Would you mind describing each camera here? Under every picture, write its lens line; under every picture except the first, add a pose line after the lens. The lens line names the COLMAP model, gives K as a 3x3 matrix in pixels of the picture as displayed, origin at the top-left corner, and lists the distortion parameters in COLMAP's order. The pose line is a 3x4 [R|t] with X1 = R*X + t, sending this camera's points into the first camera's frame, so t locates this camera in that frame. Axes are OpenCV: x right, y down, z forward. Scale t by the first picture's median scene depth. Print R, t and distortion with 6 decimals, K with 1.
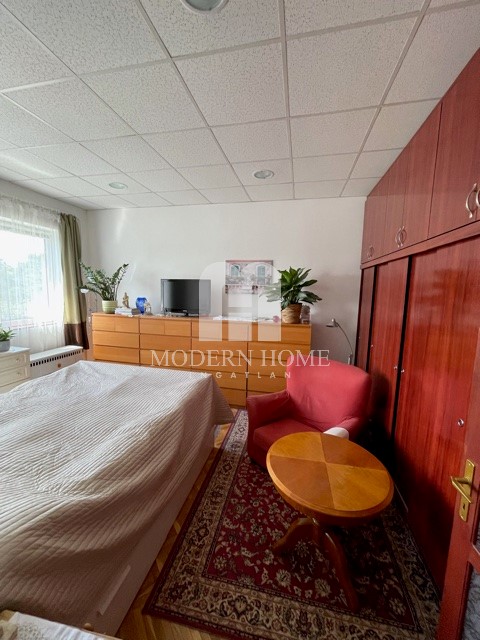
lens RADIAL K [[255.2, 0, 242.6], [0, 255.2, 322.3], [0, 0, 1]] dist [-0.001440, 0.001329]
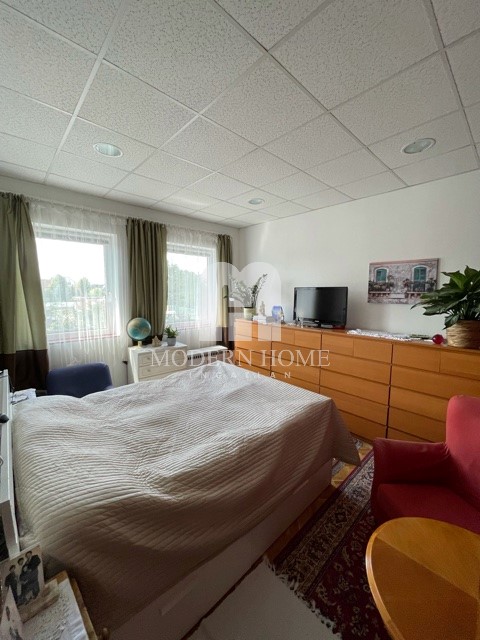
lens RADIAL K [[255.2, 0, 255.1], [0, 255.2, 320.0], [0, 0, 1]] dist [-0.001440, 0.001329]
pose [[0.826953, 0.050806, -0.559971, 0.127606], [-0.067607, 0.997668, -0.009322, -0.031083], [0.558192, 0.045567, 0.828460, 0.133132]]
